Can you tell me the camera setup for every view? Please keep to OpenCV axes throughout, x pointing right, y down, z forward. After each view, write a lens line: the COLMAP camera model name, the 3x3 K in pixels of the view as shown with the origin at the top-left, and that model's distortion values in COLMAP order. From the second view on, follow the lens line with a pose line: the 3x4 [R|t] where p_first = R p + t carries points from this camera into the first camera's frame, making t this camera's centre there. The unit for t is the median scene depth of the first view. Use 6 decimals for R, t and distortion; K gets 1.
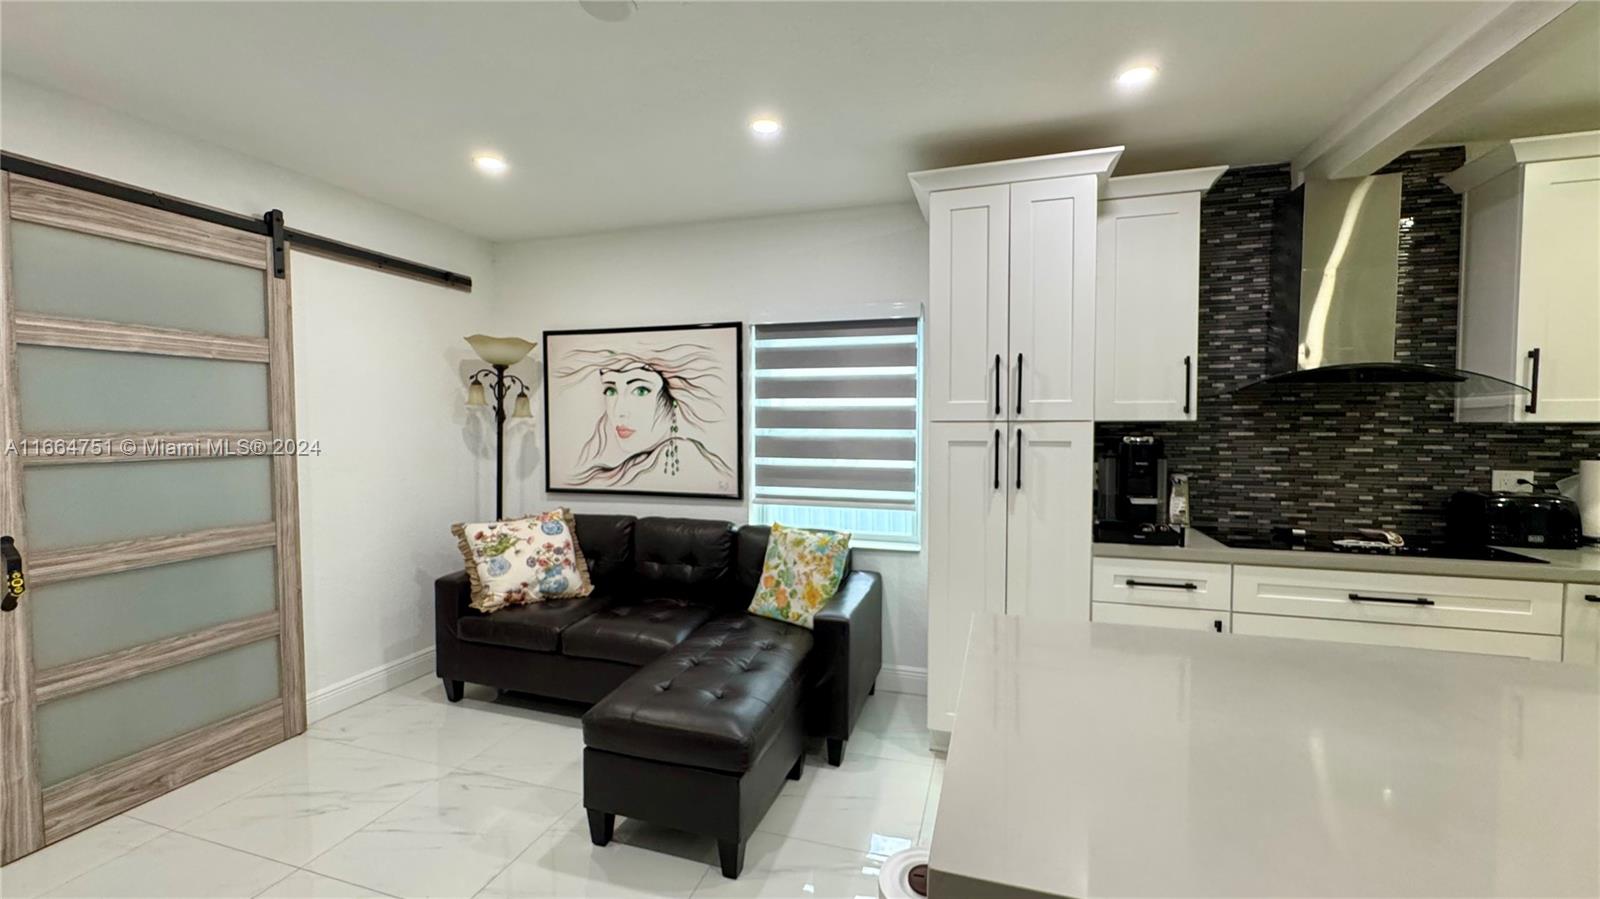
lens RADIAL K [[639.5, 0, 799.4], [0, 639.5, 448.0], [0, 0, 1]] dist [-0.004665, 0.000241]
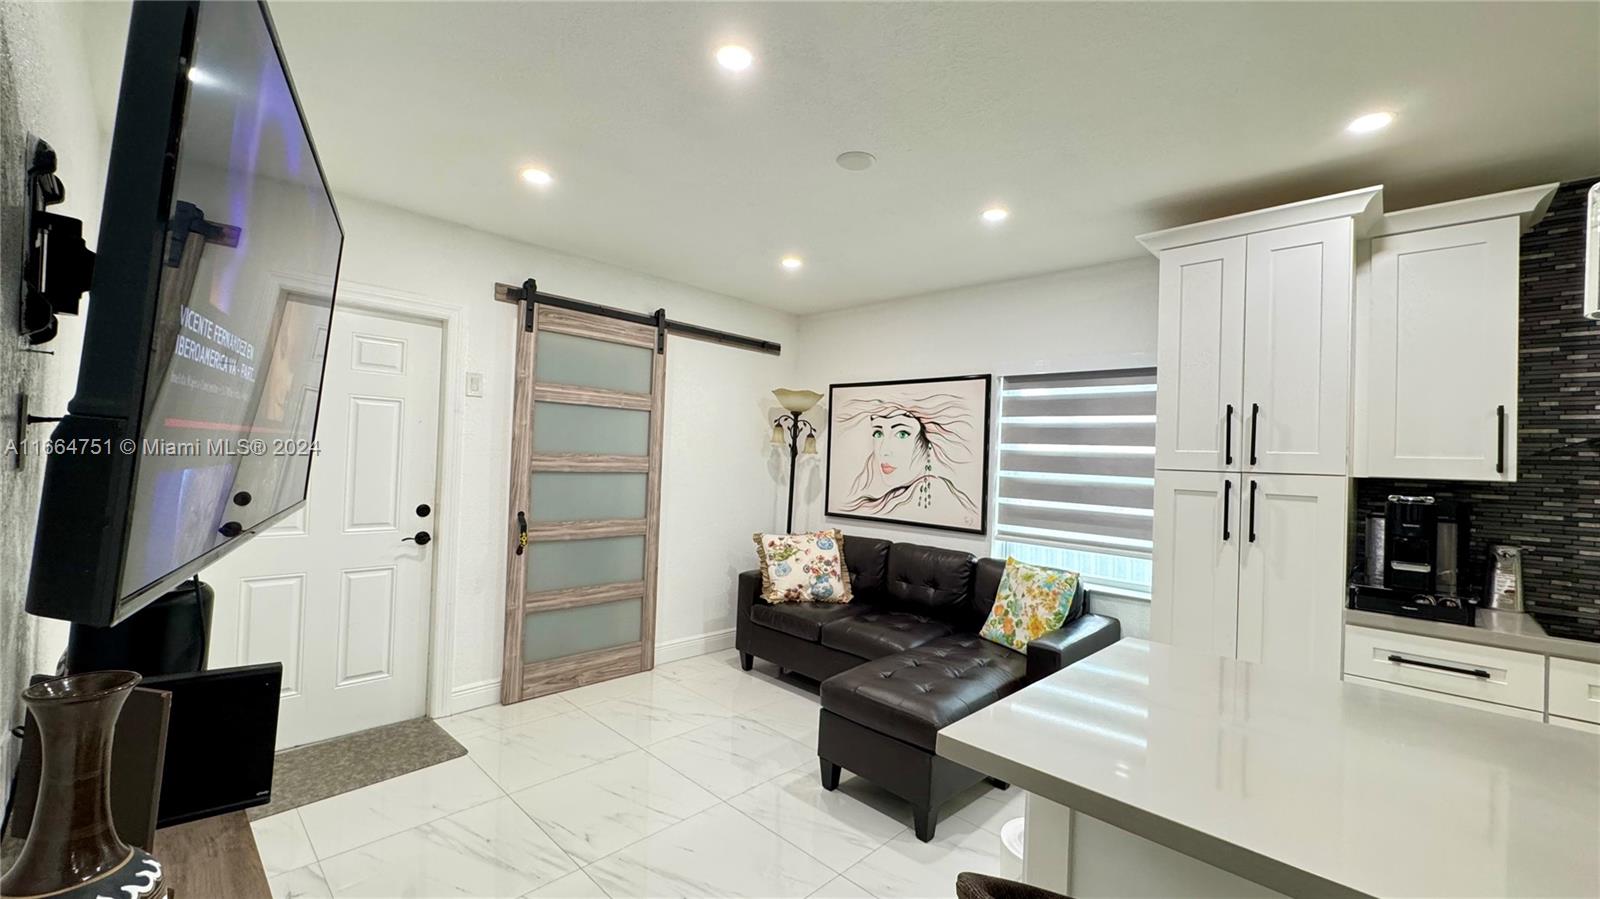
lens RADIAL K [[639.5, 0, 798.8], [0, 639.5, 447.1], [0, 0, 1]] dist [-0.004665, 0.000241]
pose [[0.891970, 0.027652, -0.451247, 0.156690], [-0.058166, 0.996851, -0.053888, 0.011785], [0.448337, 0.074313, 0.890770, -0.173060]]
